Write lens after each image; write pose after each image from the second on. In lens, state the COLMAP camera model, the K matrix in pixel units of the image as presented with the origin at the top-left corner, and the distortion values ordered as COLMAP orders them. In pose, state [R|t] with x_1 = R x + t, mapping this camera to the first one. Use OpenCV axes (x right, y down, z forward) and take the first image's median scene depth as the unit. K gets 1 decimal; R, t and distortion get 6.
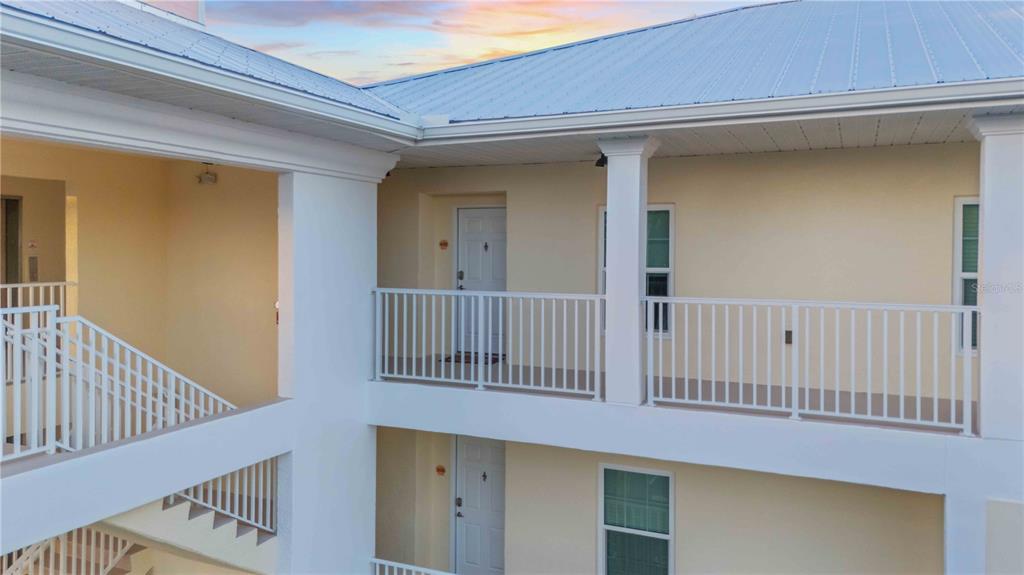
lens RADIAL K [[769.8, 0, 520.1], [0, 769.8, 277.9], [0, 0, 1]] dist [0.111557, -0.123250]
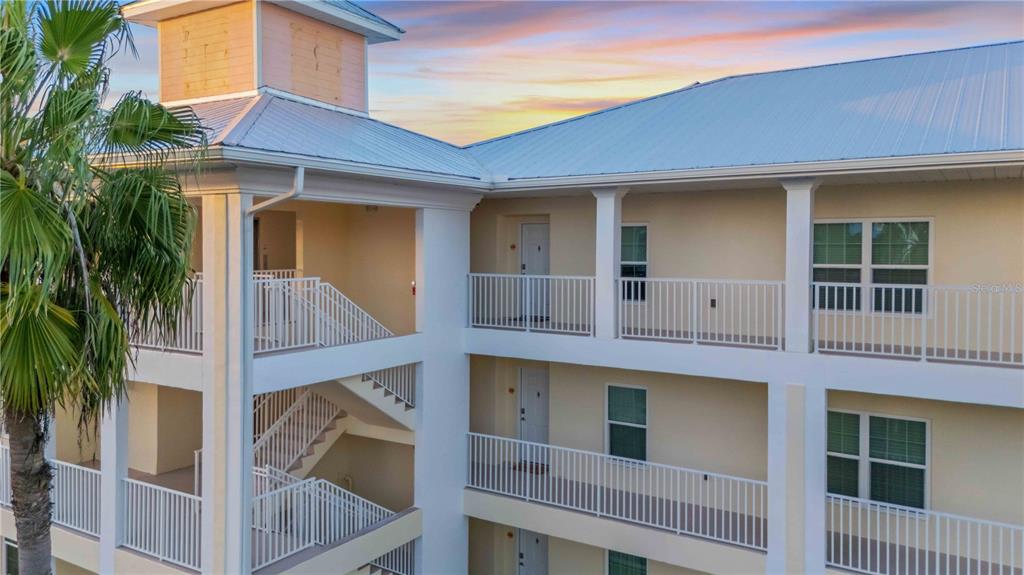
lens RADIAL K [[769.8, 0, 520.1], [0, 769.8, 277.9], [0, 0, 1]] dist [0.111557, -0.123250]
pose [[0.990230, 0.003389, -0.139399, 0.166471], [-0.002892, 0.999989, 0.003770, 0.017566], [0.139411, -0.003330, 0.990229, -0.684931]]
